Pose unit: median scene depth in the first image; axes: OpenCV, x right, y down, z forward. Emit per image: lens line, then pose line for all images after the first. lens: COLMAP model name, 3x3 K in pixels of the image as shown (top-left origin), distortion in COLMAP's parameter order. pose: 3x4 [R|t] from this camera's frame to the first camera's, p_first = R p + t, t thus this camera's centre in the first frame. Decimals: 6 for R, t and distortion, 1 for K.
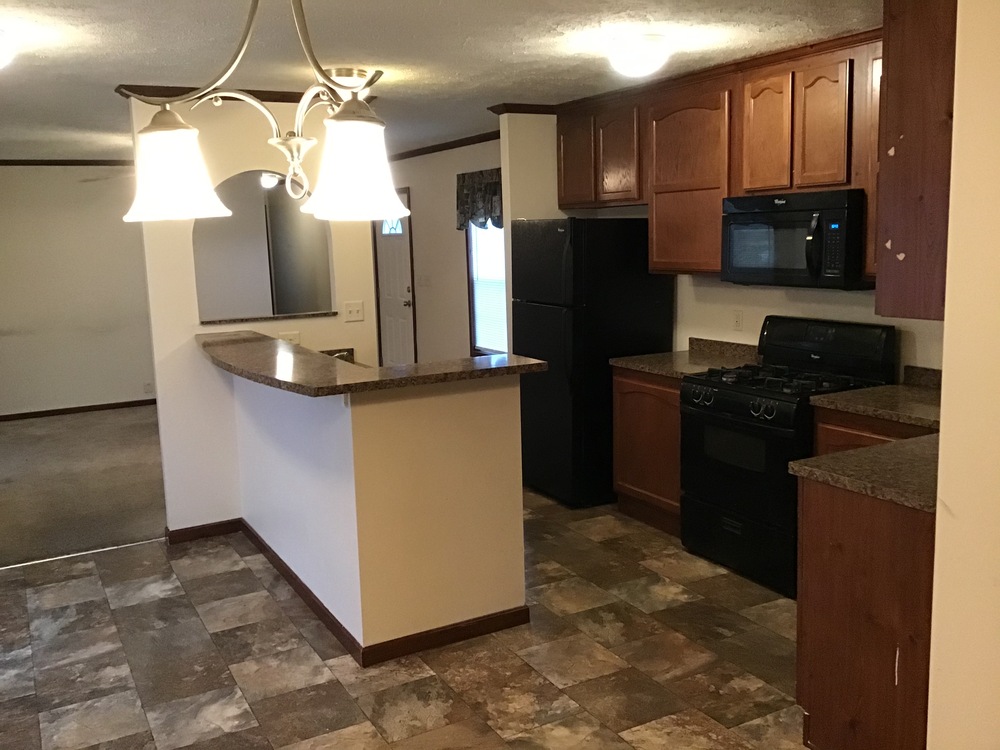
lens RADIAL K [[915.7, 0, 500.0], [0, 915.7, 375.0], [0, 0, 1]] dist [0.153105, -0.335618]
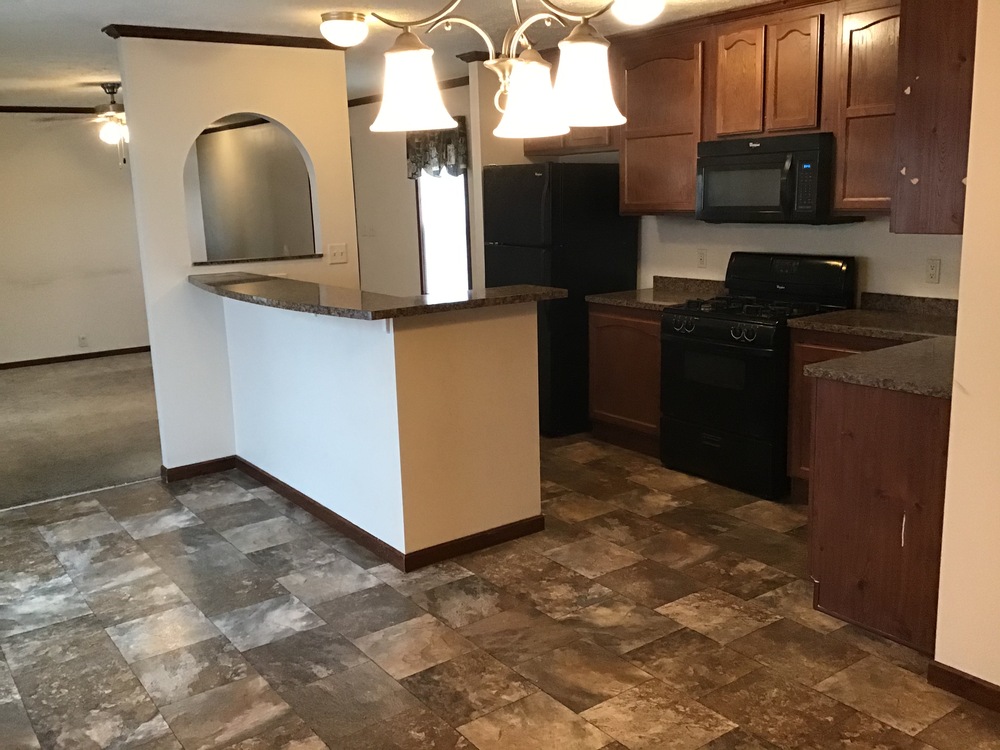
lens RADIAL K [[915.7, 0, 500.0], [0, 915.7, 375.0], [0, 0, 1]] dist [0.153105, -0.335618]
pose [[0.991832, -0.023875, 0.125300, -0.148049], [0.018770, 0.998951, 0.041770, 0.035867], [-0.126166, -0.039077, 0.991239, -0.068038]]
